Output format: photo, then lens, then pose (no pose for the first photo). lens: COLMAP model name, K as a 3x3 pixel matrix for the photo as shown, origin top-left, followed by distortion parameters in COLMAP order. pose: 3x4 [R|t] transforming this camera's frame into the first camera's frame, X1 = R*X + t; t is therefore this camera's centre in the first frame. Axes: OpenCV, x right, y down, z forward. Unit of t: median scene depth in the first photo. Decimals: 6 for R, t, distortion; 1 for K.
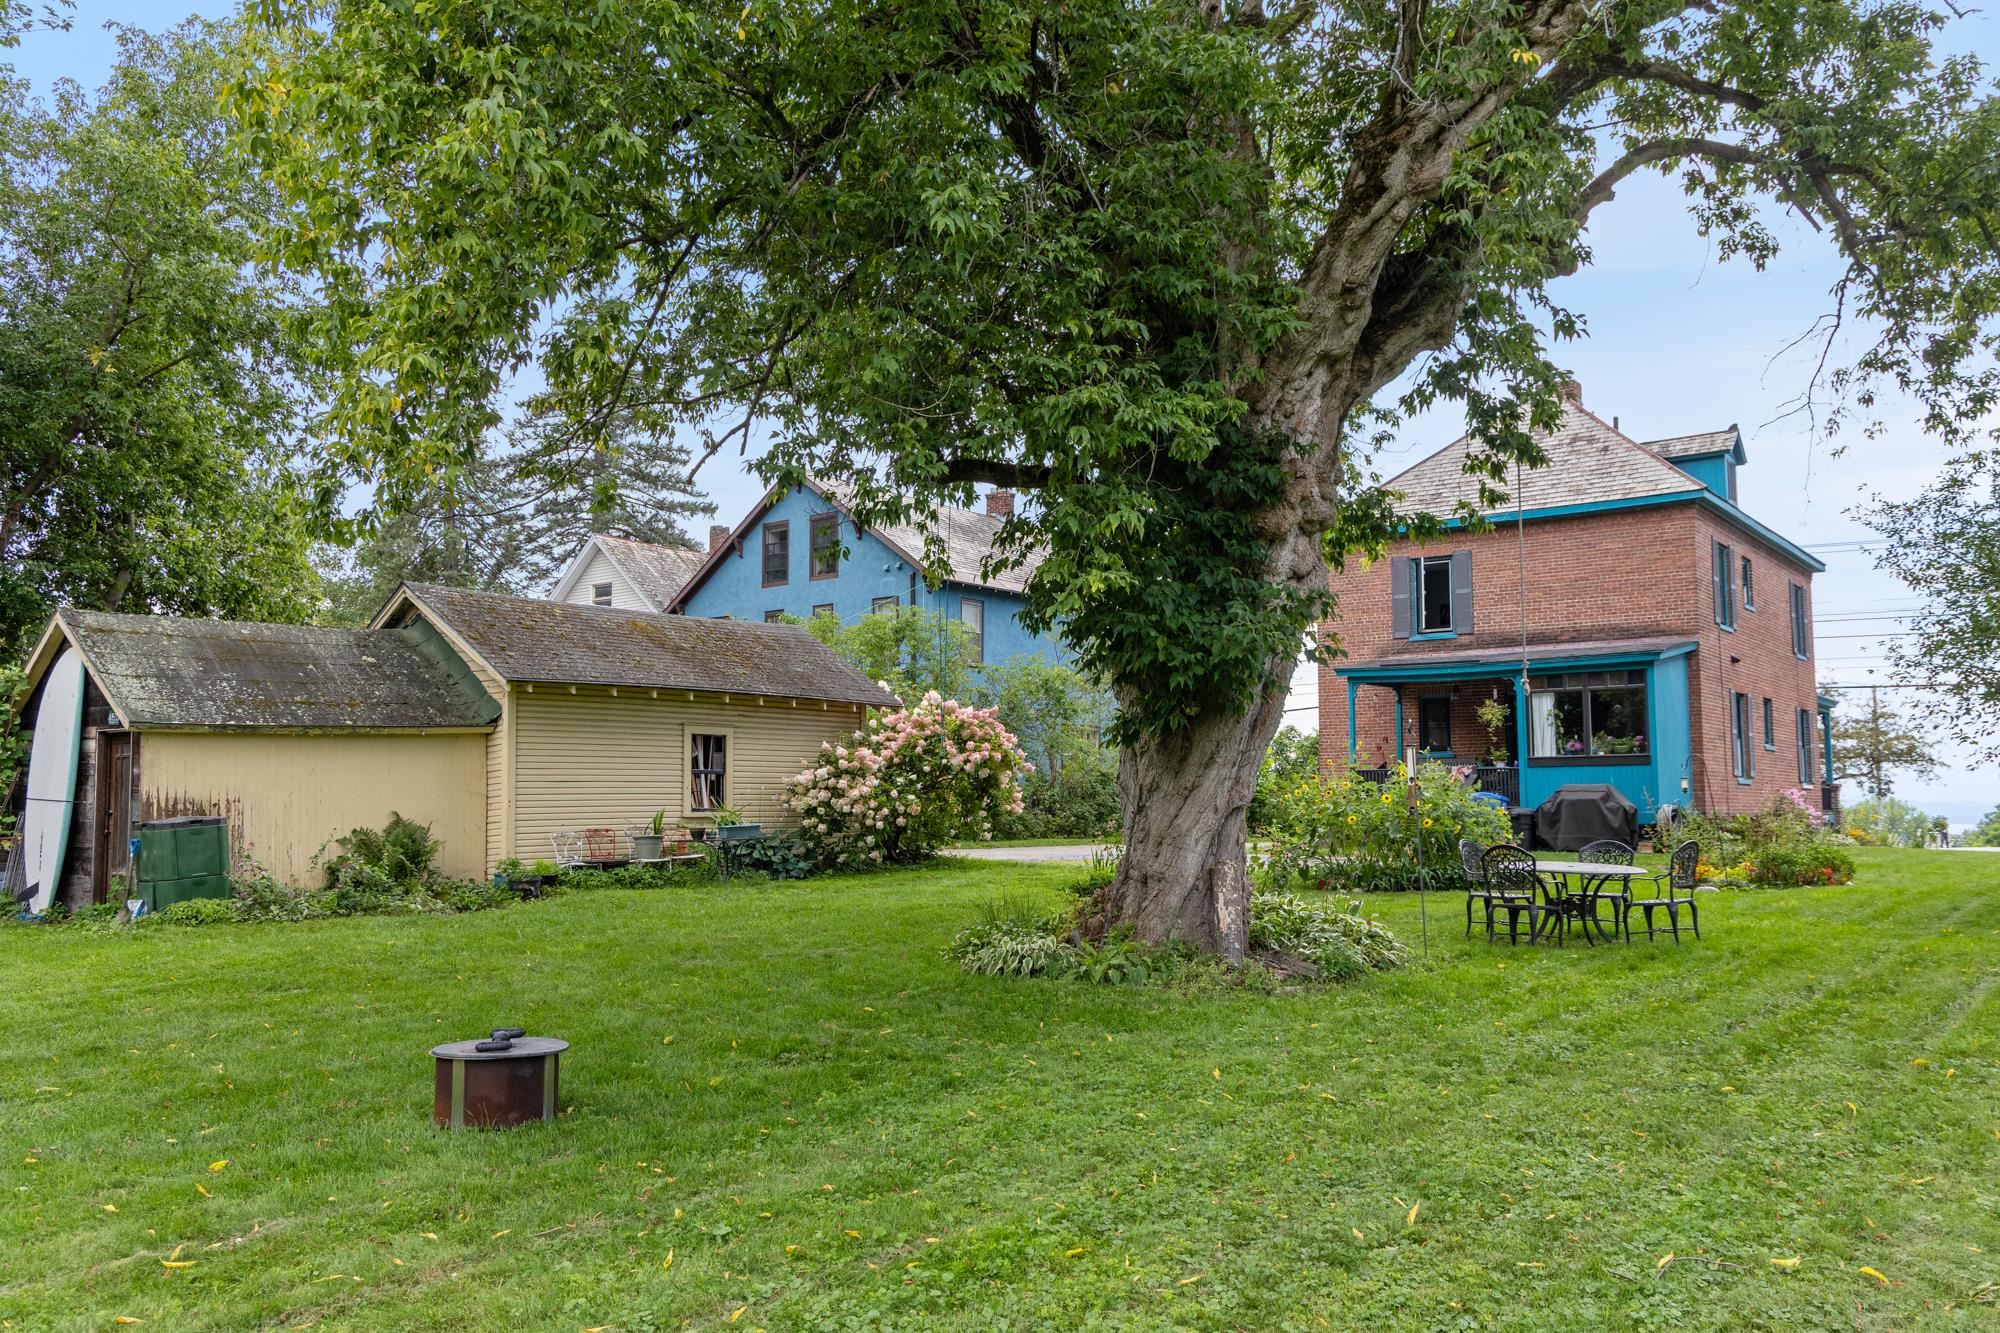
lens RADIAL K [[1578.5, 0, 999.0], [0, 1578.5, 675.8], [0, 0, 1]] dist [-0.008737, -0.001296]
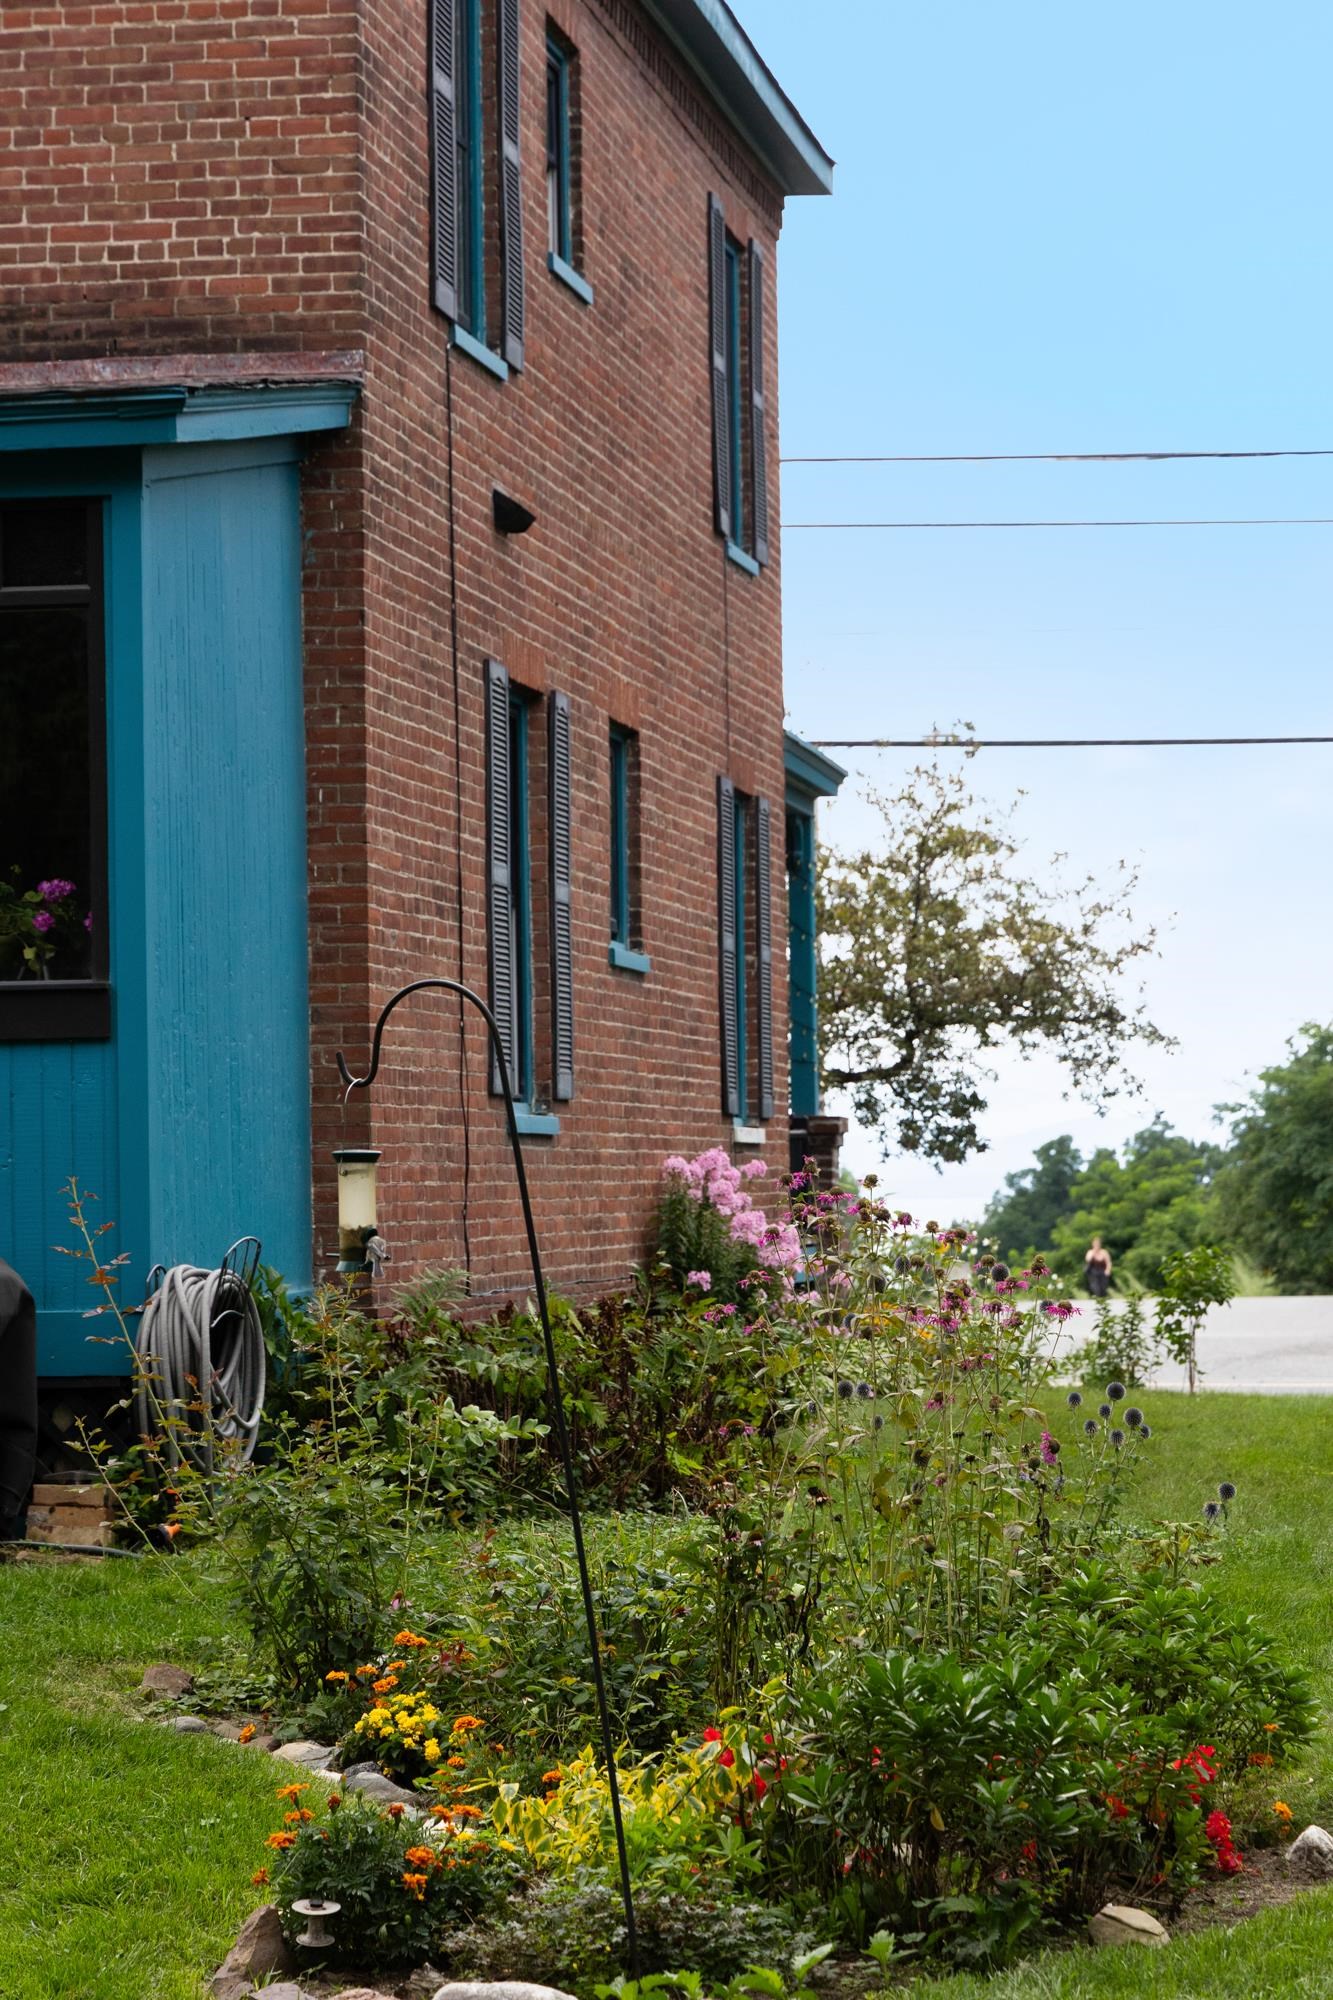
lens RADIAL K [[5286.7, 0, 665.3], [0, 5286.7, 1104.4], [0, 0, 1]] dist [0.033333, -0.095903]
pose [[0.876897, -0.003709, 0.480664, 0.164259], [-0.031074, 0.997441, 0.064385, 0.020884], [-0.479673, -0.071395, 0.874538, 0.404882]]
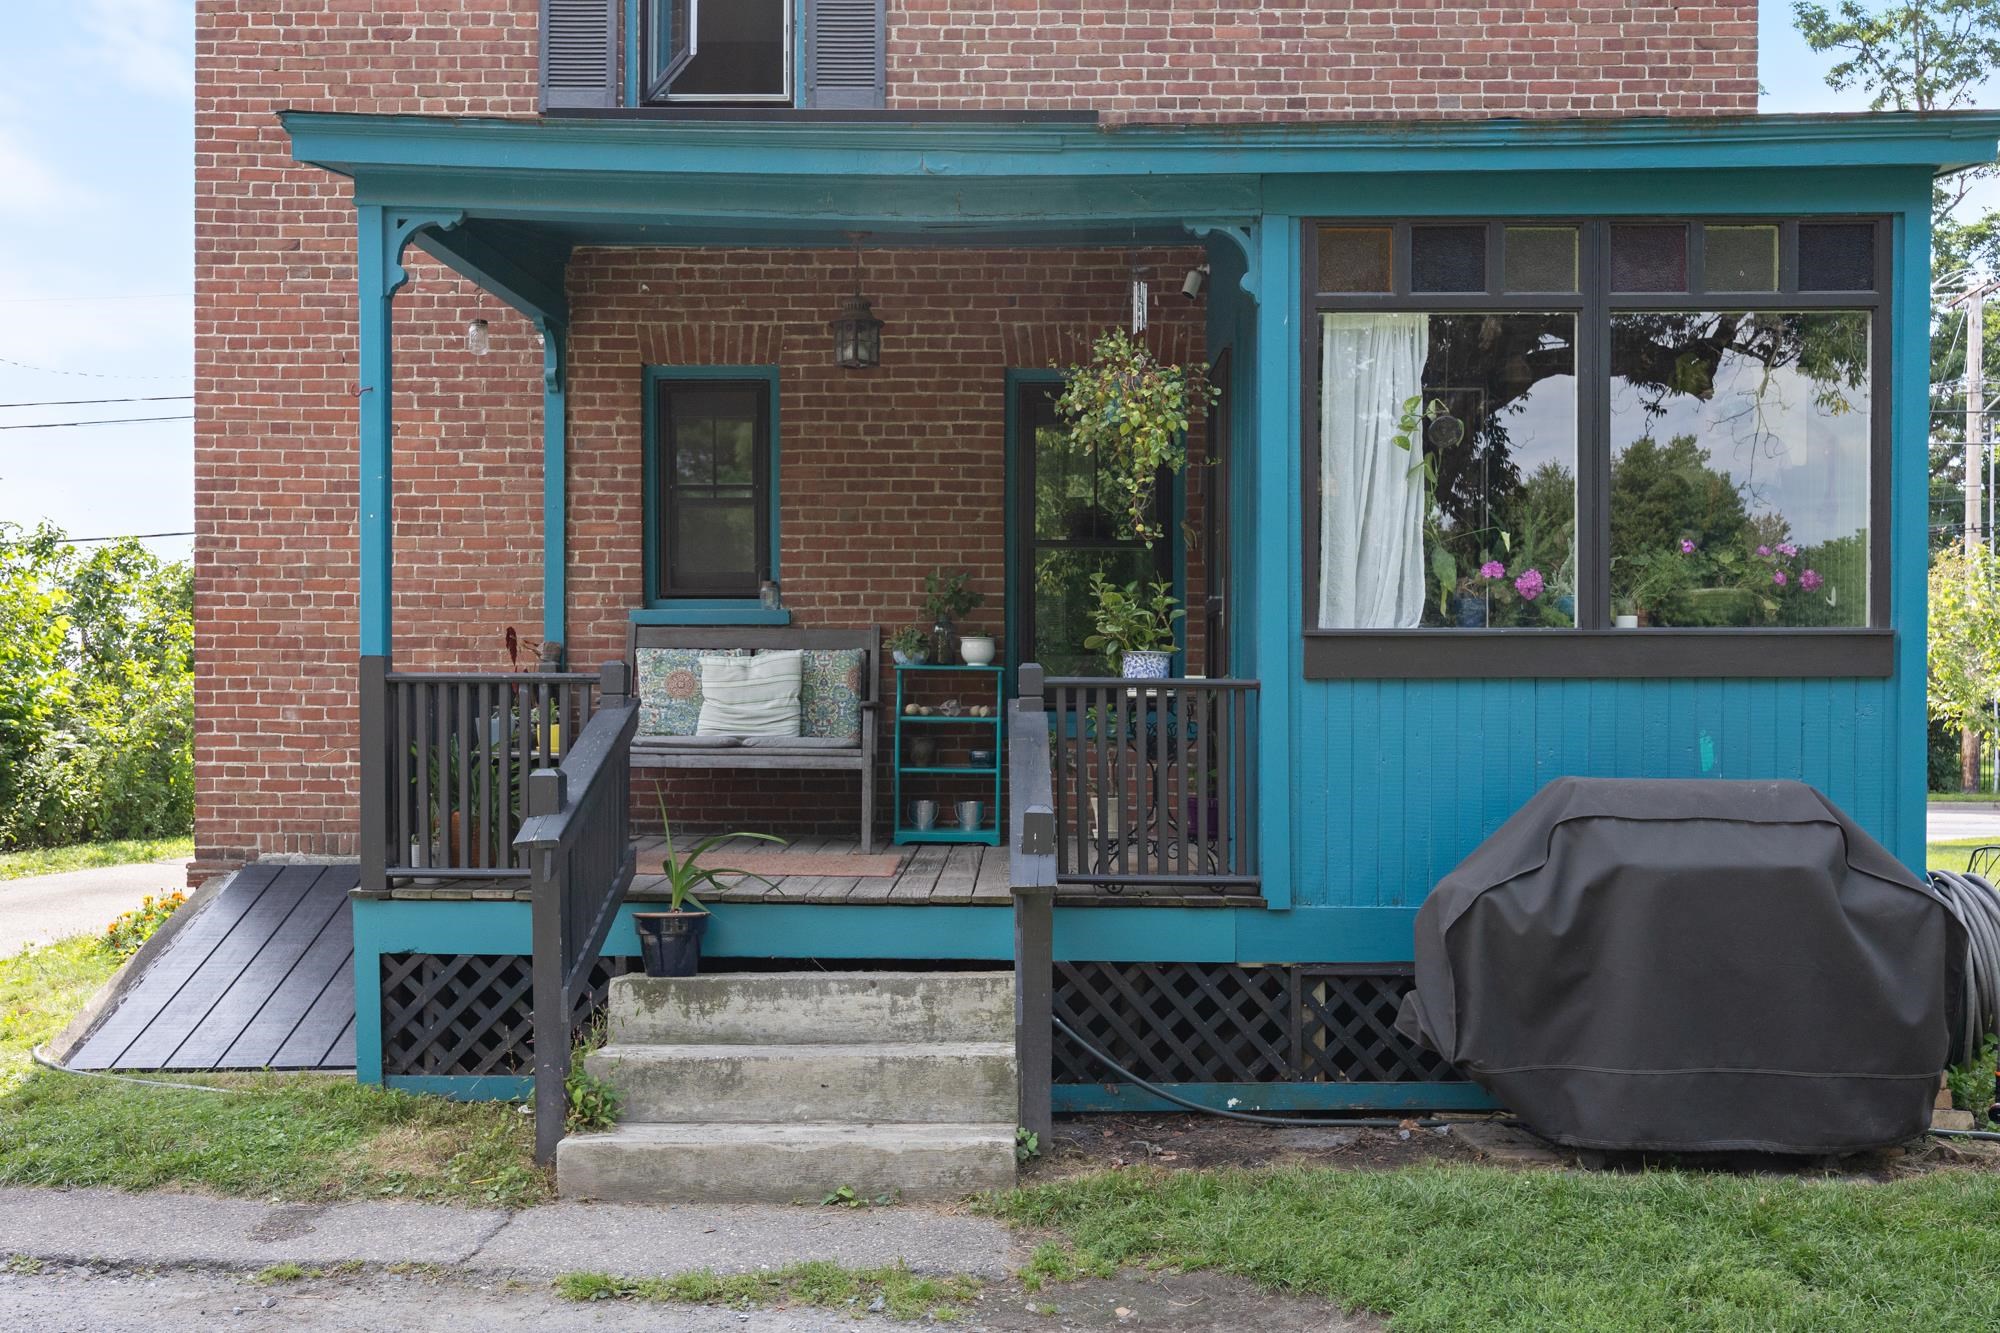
lens RADIAL K [[1759.3, 0, 994.3], [0, 1759.3, 722.9], [0, 0, 1]] dist [0.002658, 0.001982]
pose [[0.816607, -0.003749, 0.577182, 0.164339], [-0.054968, 0.994929, 0.084232, 0.043898], [-0.574571, -0.100511, 0.812260, 0.789938]]
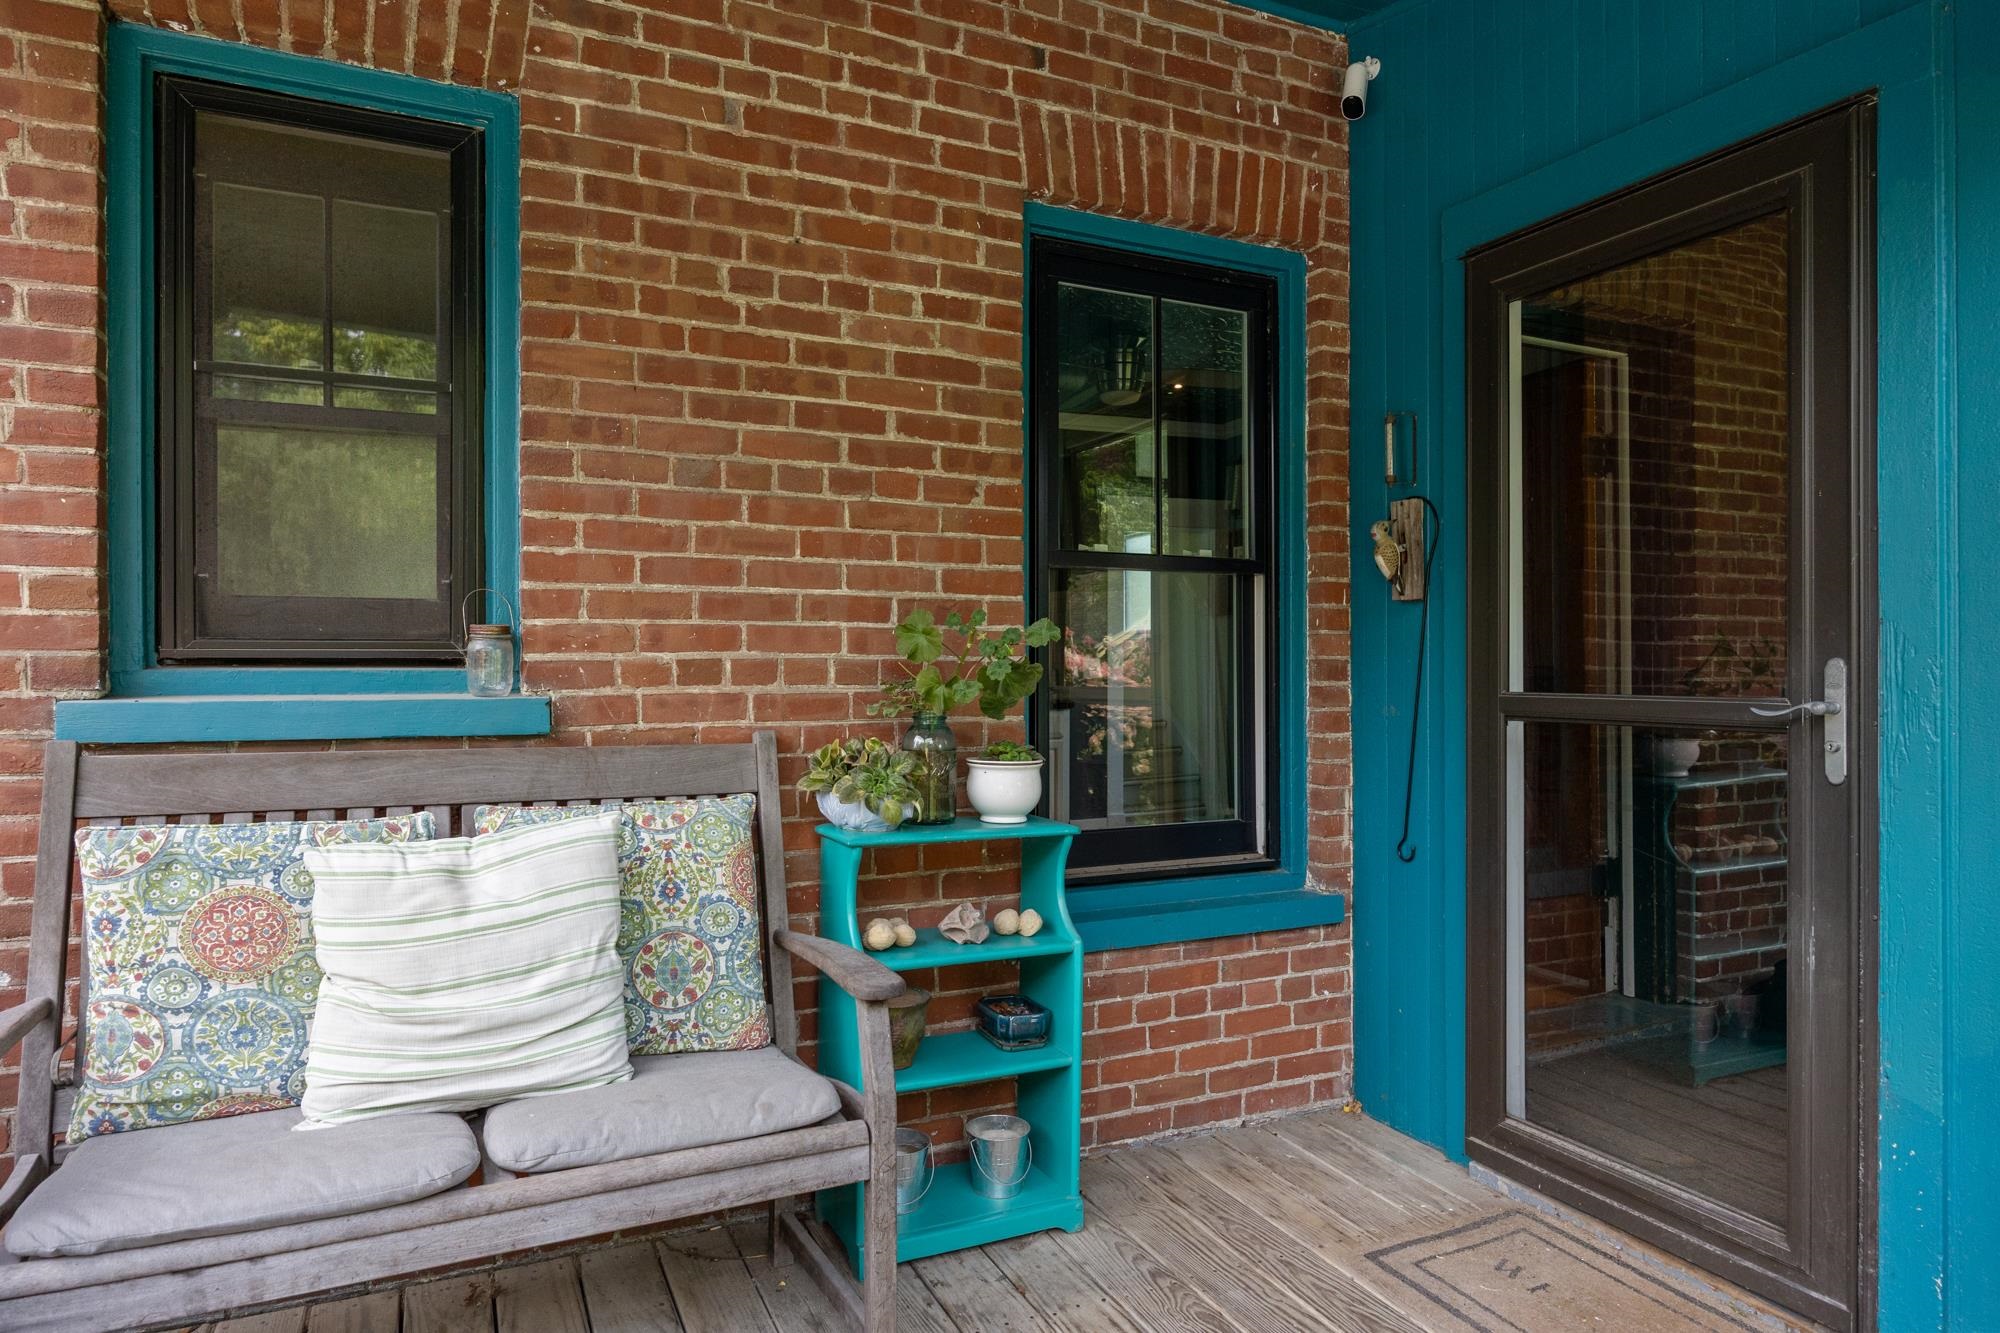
lens RADIAL K [[1164.0, 0, 987.4], [0, 1164.0, 669.4], [0, 0, 1]] dist [-0.006493, 0.000378]
pose [[0.478279, 0.003210, 0.878202, 0.247605], [-0.077300, 0.996266, 0.038458, 0.044556], [-0.874799, -0.086279, 0.476742, 0.978366]]
